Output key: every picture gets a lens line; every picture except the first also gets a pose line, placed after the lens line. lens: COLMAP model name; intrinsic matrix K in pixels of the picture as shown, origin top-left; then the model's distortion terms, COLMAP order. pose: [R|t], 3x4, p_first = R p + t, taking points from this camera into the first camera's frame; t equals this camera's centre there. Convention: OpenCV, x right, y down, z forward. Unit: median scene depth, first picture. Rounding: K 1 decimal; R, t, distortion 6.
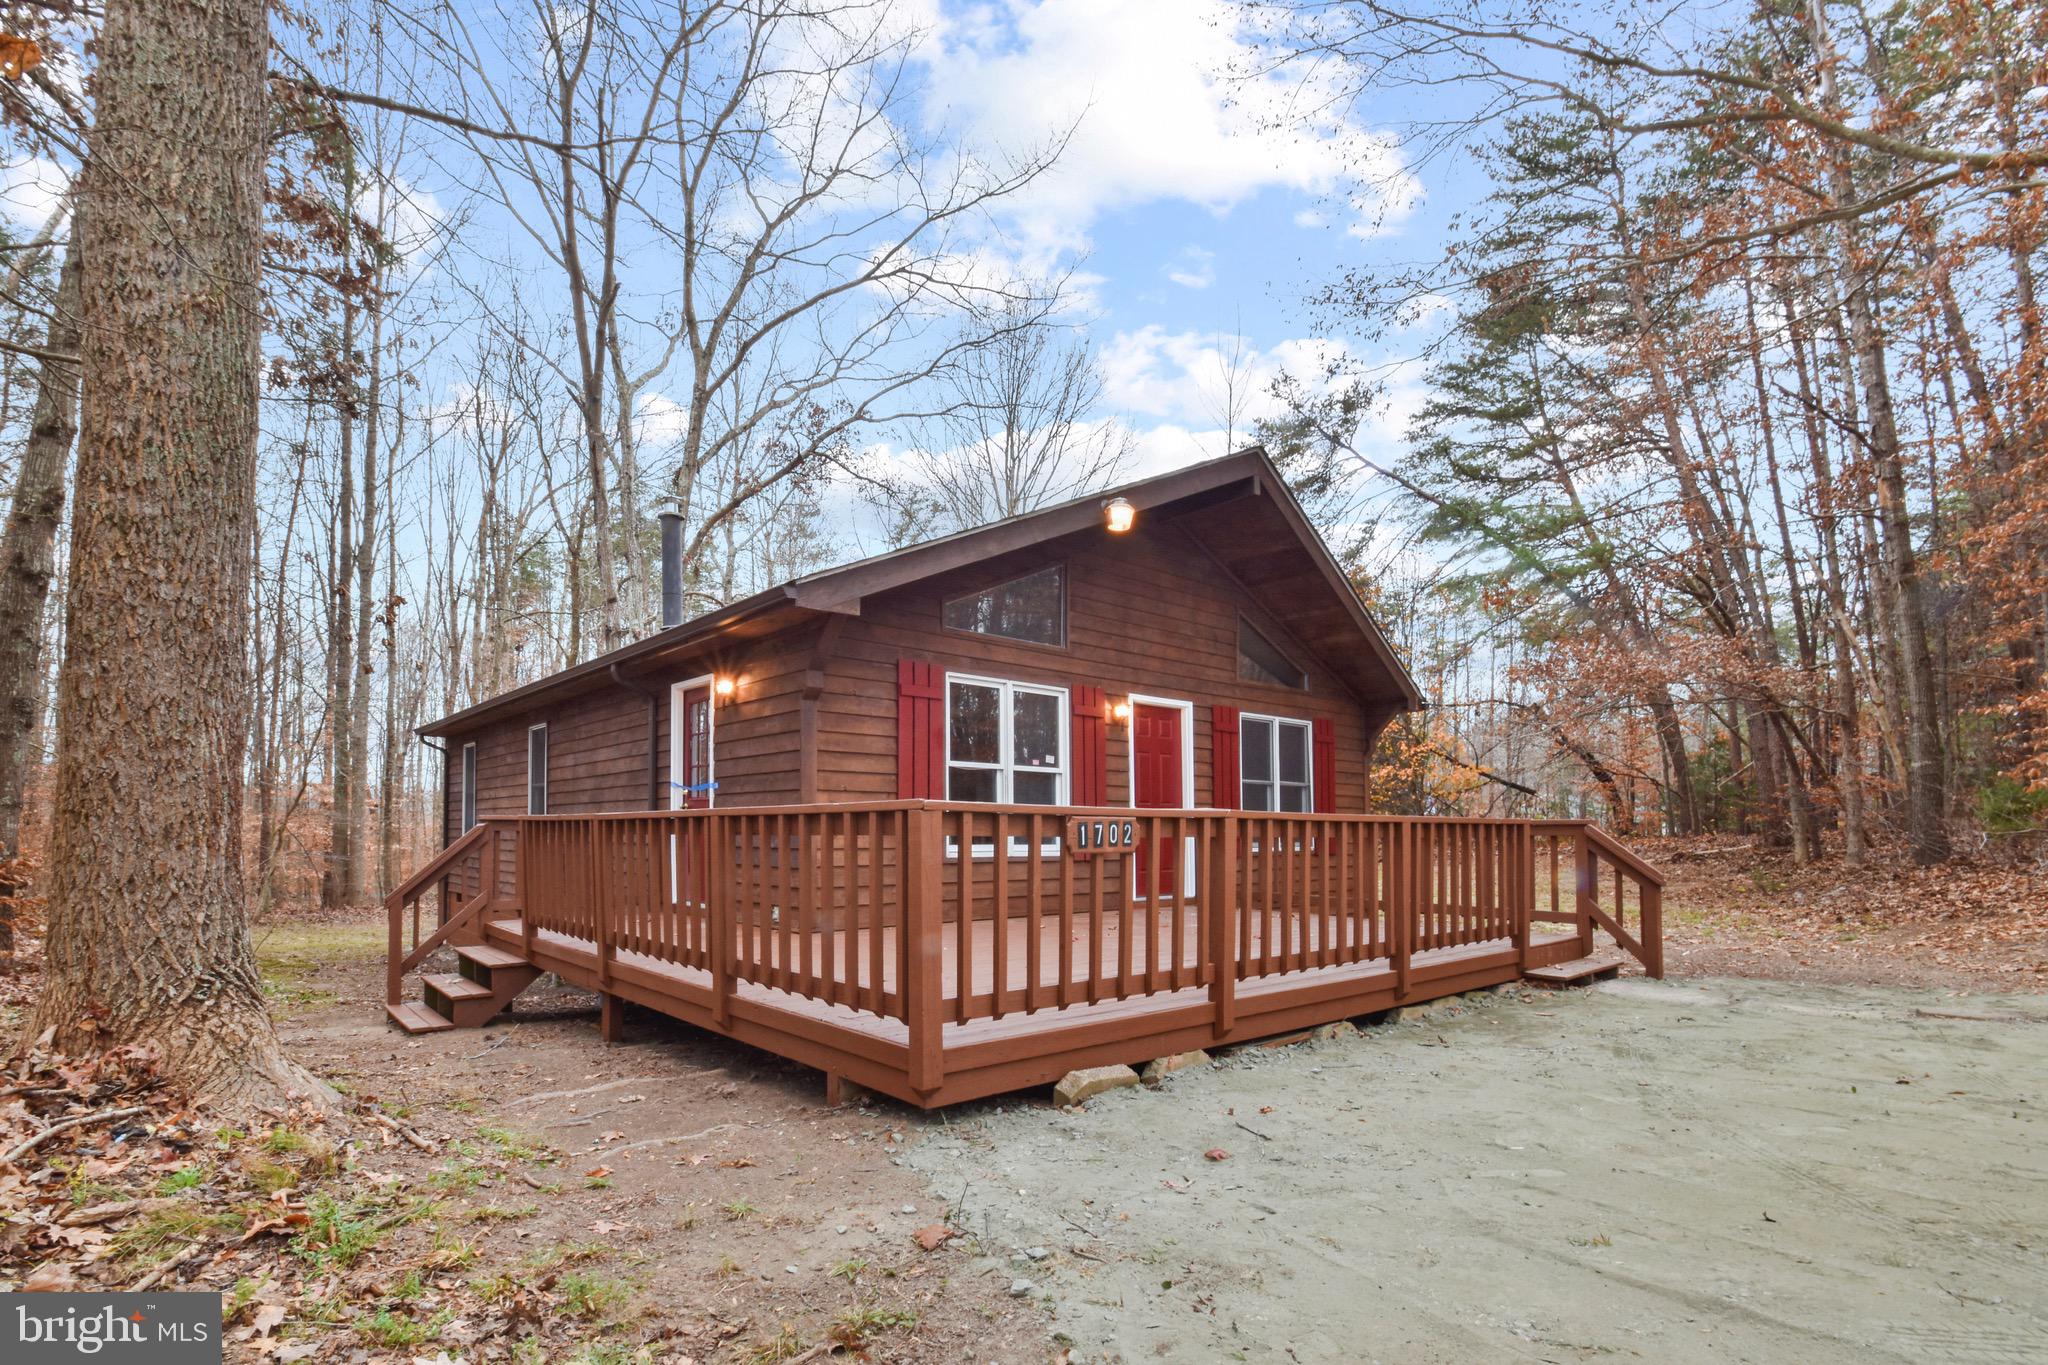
lens RADIAL K [[889.1, 0, 927.0], [0, 889.1, 818.4], [0, 0, 1]] dist [0.000067, 0.000108]
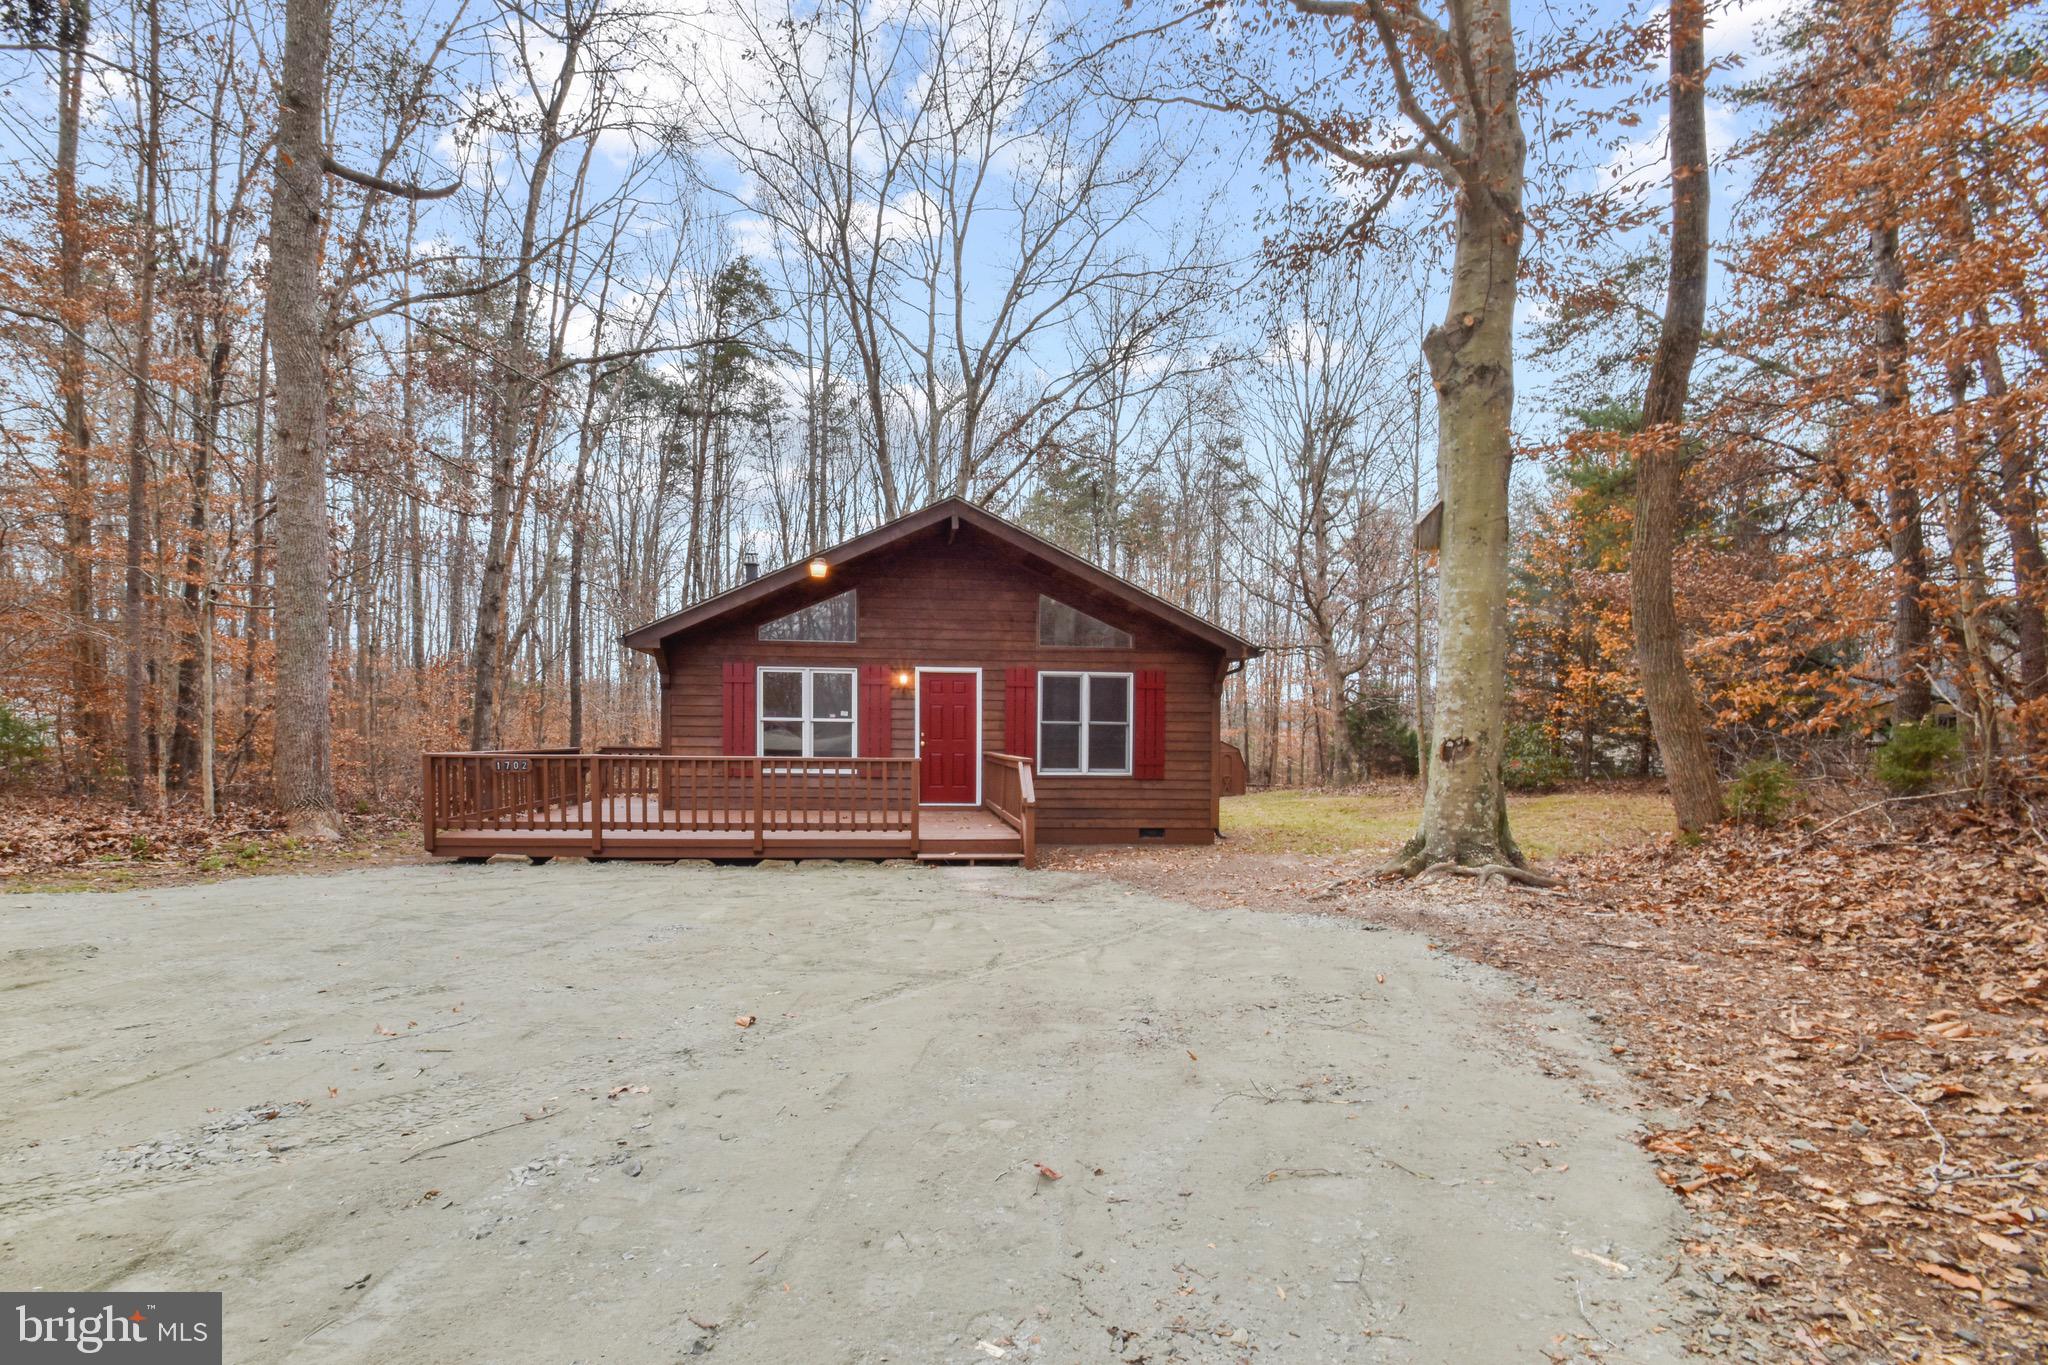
lens RADIAL K [[878.8, 0, 1004.6], [0, 878.8, 762.6], [0, 0, 1]] dist [0.000342, 0.000044]
pose [[0.845934, 0.021202, -0.532867, 1.237675], [-0.002224, 0.999341, 0.036232, -0.037515], [0.533284, -0.029464, 0.845423, -0.181240]]
